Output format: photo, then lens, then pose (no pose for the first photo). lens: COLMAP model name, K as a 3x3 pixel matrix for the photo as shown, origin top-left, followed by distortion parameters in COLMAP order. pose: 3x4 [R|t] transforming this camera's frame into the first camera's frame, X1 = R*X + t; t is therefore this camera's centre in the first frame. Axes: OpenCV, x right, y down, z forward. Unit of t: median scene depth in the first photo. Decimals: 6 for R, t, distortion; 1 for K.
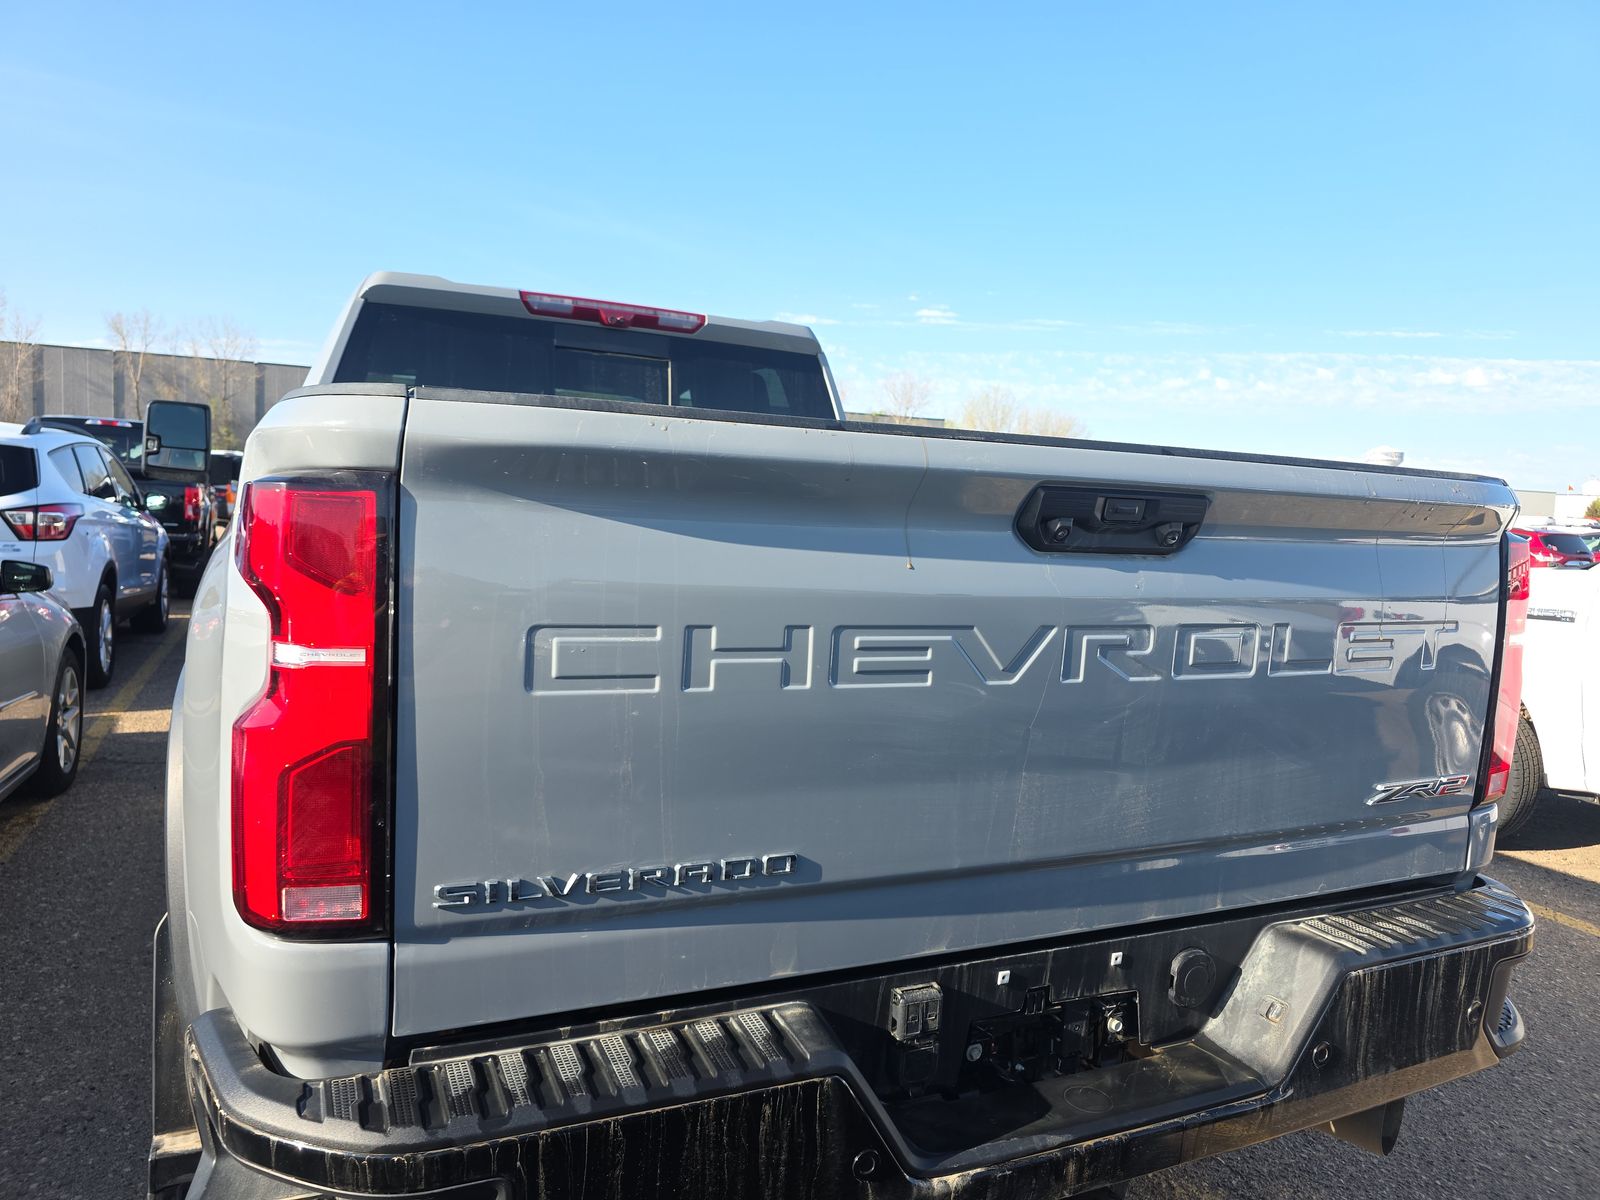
lens RADIAL K [[1052.4, 0, 807.1], [0, 1052.4, 572.4], [0, 0, 1]] dist [0.061512, -0.065211]
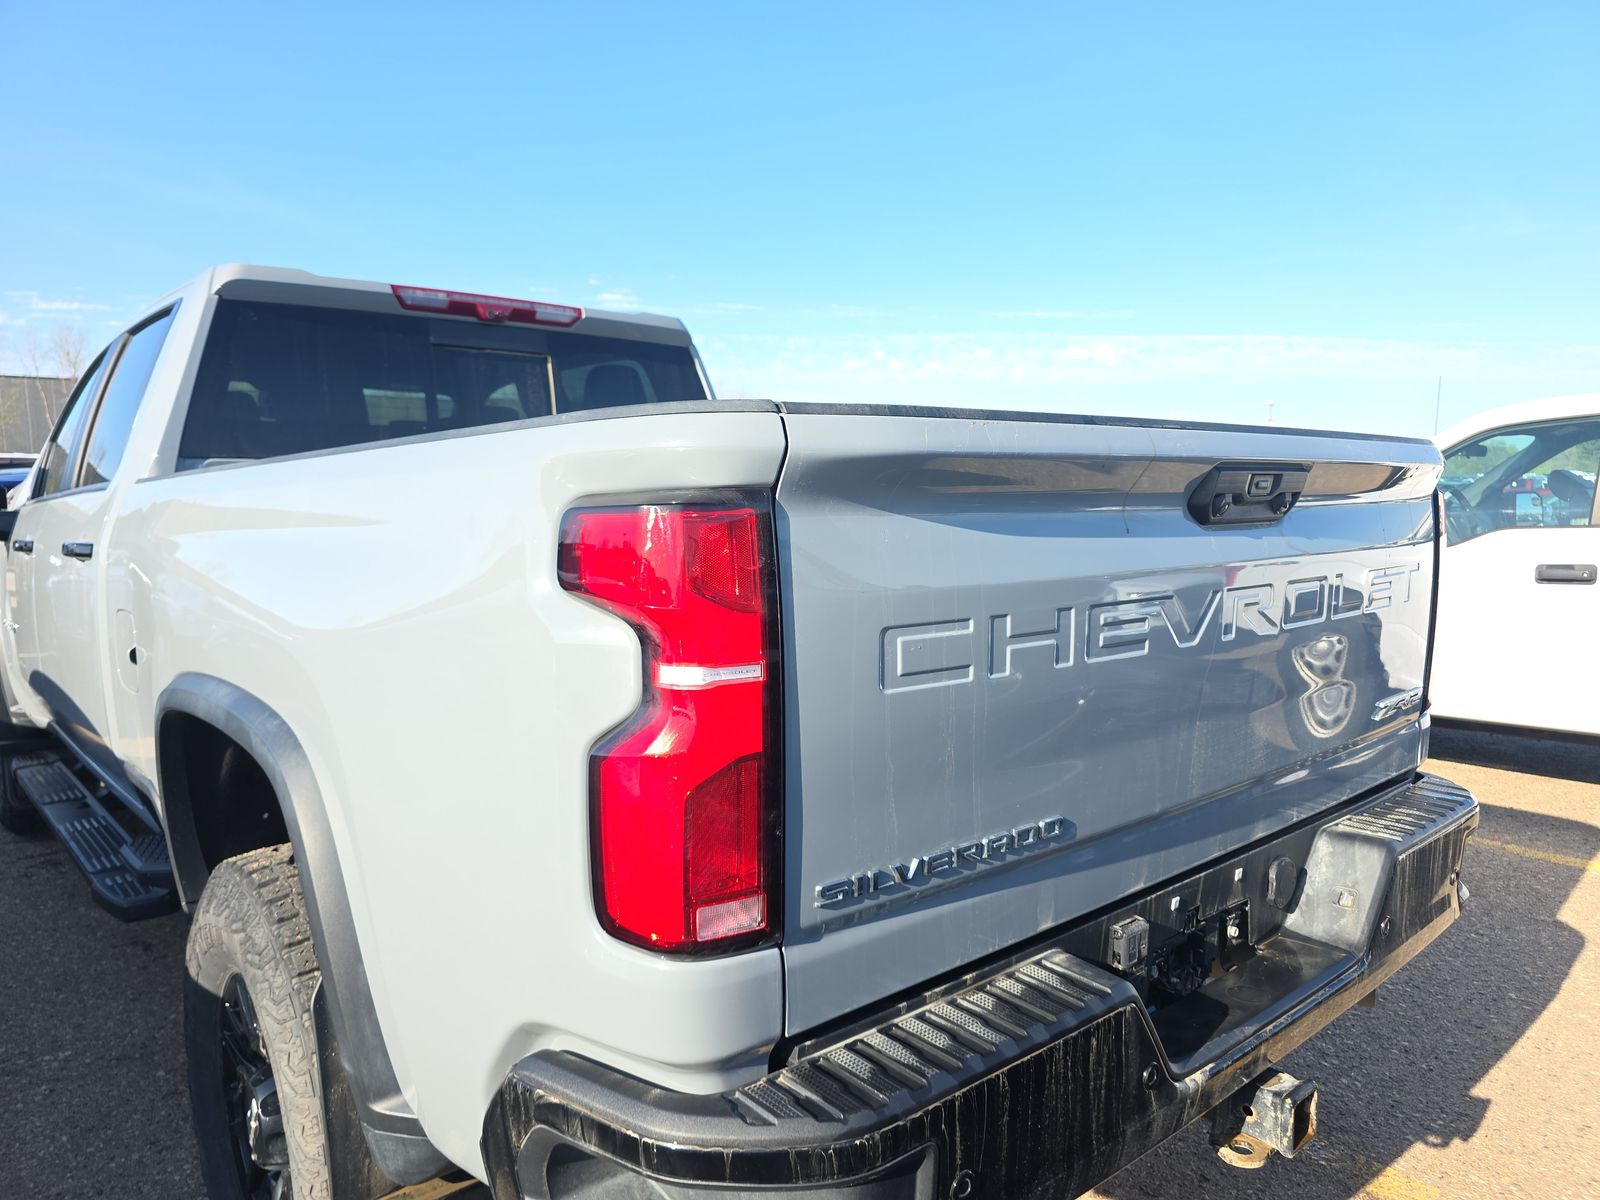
lens RADIAL K [[1060.4, 0, 800.0], [0, 1060.4, 600.0], [0, 0, 1]] dist [0.050134, -0.064263]
pose [[0.962992, -0.082846, 0.256482, -0.536719], [0.073194, 0.996211, 0.046968, -0.028620], [-0.259401, -0.026457, 0.965407, 0.010842]]
